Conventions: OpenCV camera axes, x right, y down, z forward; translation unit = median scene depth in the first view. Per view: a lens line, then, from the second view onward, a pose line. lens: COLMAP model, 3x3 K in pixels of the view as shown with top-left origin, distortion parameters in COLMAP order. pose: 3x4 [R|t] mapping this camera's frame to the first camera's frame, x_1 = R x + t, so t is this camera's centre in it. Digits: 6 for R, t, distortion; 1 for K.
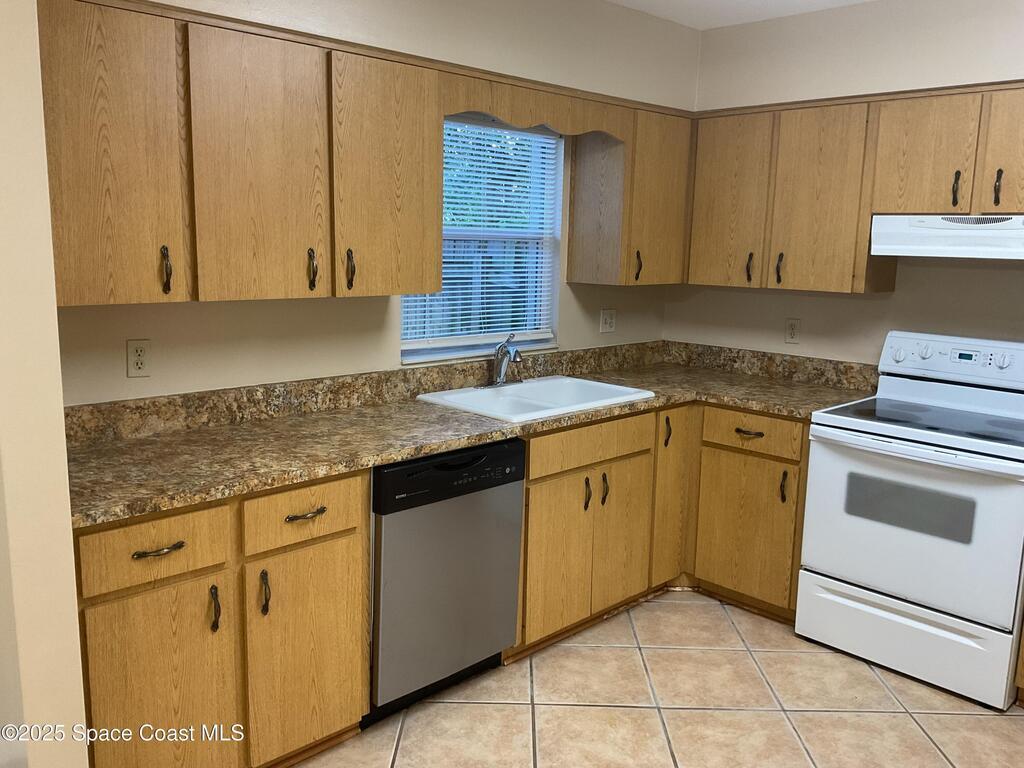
lens RADIAL K [[847.3, 0, 507.7], [0, 847.3, 382.7], [0, 0, 1]] dist [0.094856, -0.181633]
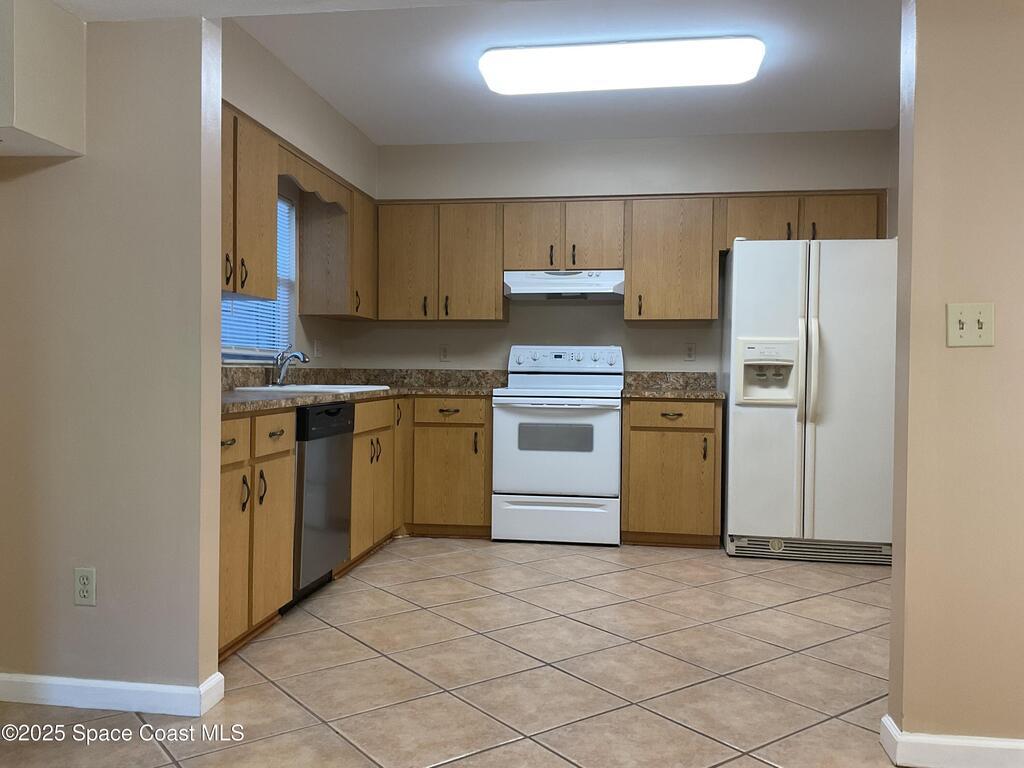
lens RADIAL K [[847.3, 0, 507.7], [0, 847.3, 382.7], [0, 0, 1]] dist [0.094856, -0.181633]
pose [[0.795756, -0.024059, 0.605139, -0.602918], [0.110759, 0.988140, -0.106361, 0.204106], [-0.595403, 0.151662, 0.788983, -0.263145]]
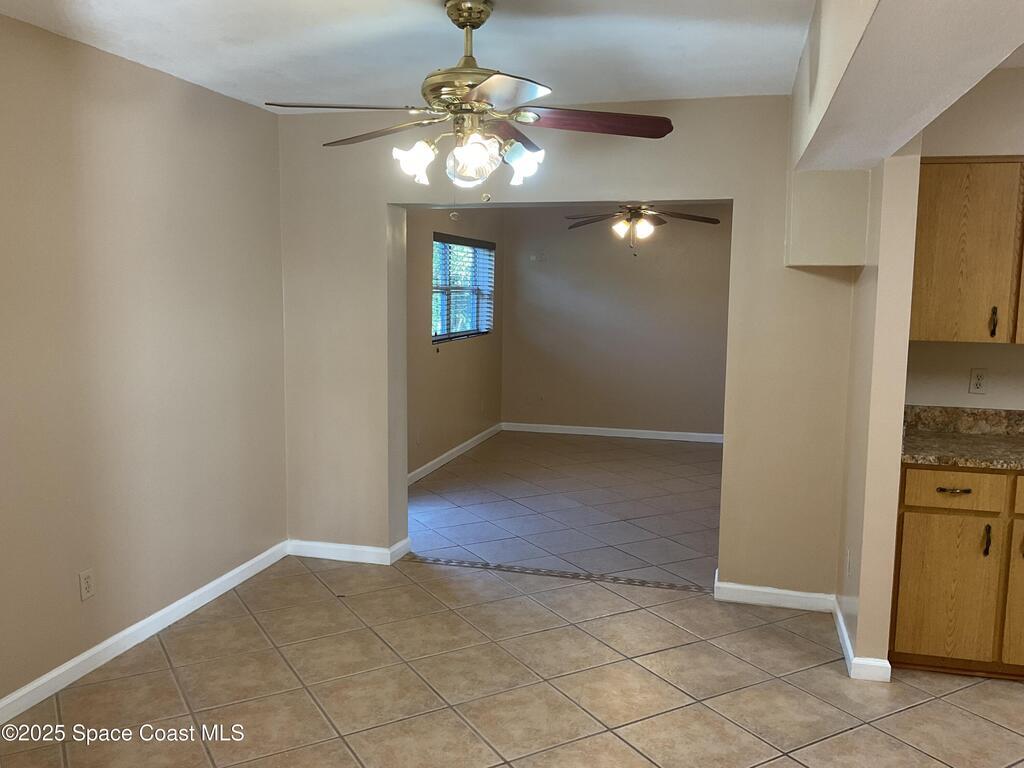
lens RADIAL K [[847.3, 0, 507.7], [0, 847.3, 382.7], [0, 0, 1]] dist [0.094856, -0.181633]
pose [[0.513924, 0.083460, -0.853766, 0.364761], [-0.148847, 0.988835, 0.007065, 0.073607], [0.844823, 0.123450, 0.520609, -0.405711]]
